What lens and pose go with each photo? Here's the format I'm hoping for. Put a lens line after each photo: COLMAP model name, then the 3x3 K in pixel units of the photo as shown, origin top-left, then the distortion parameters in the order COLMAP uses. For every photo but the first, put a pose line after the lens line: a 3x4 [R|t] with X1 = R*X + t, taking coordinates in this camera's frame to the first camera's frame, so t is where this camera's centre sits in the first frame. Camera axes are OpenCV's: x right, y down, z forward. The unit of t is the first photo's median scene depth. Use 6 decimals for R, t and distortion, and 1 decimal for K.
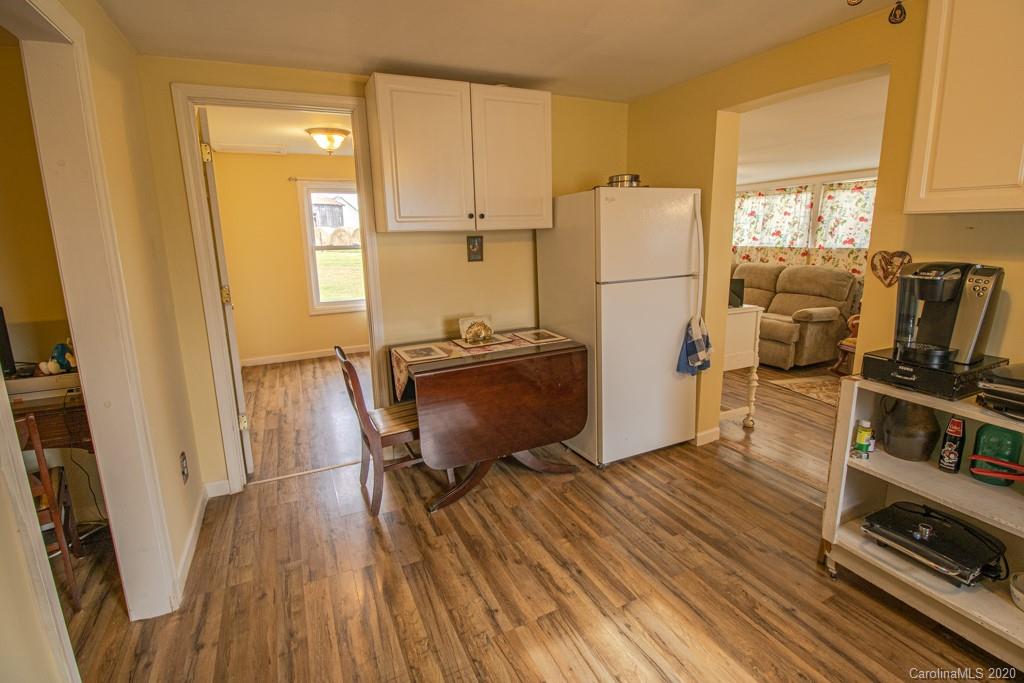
lens RADIAL K [[503.6, 0, 517.5], [0, 503.6, 334.6], [0, 0, 1]] dist [-0.014559, -0.000631]
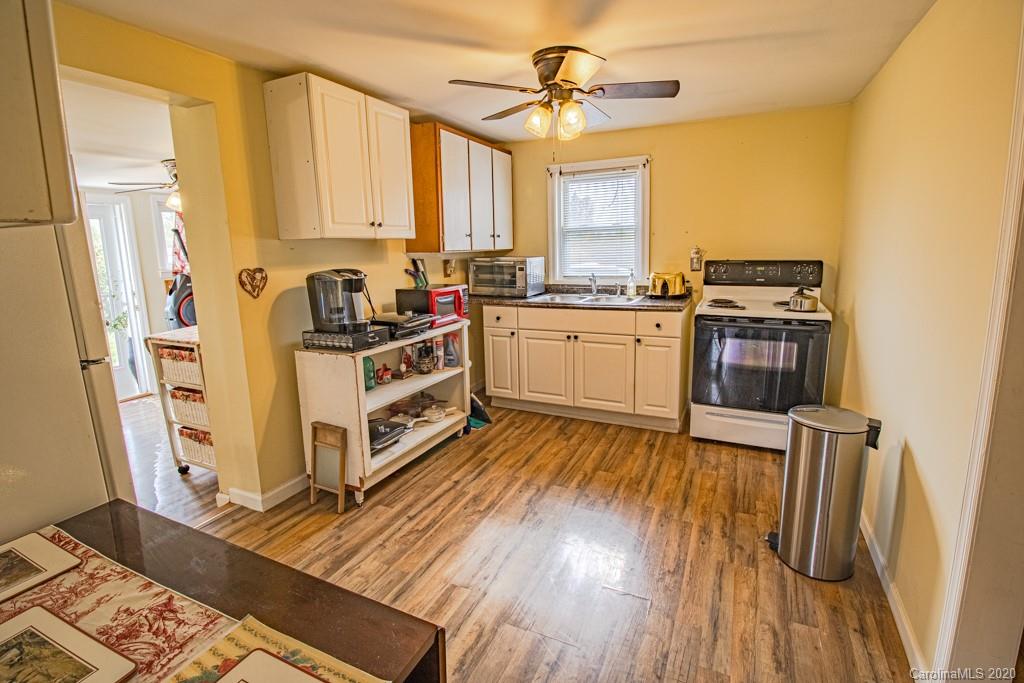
lens RADIAL K [[503.6, 0, 509.3], [0, 503.6, 336.3], [0, 0, 1]] dist [-0.014559, -0.000631]
pose [[-0.647455, -0.105089, 0.754823, -0.659369], [0.186161, 0.938634, 0.290361, -0.286677], [-0.739017, 0.328515, -0.588160, 1.504911]]
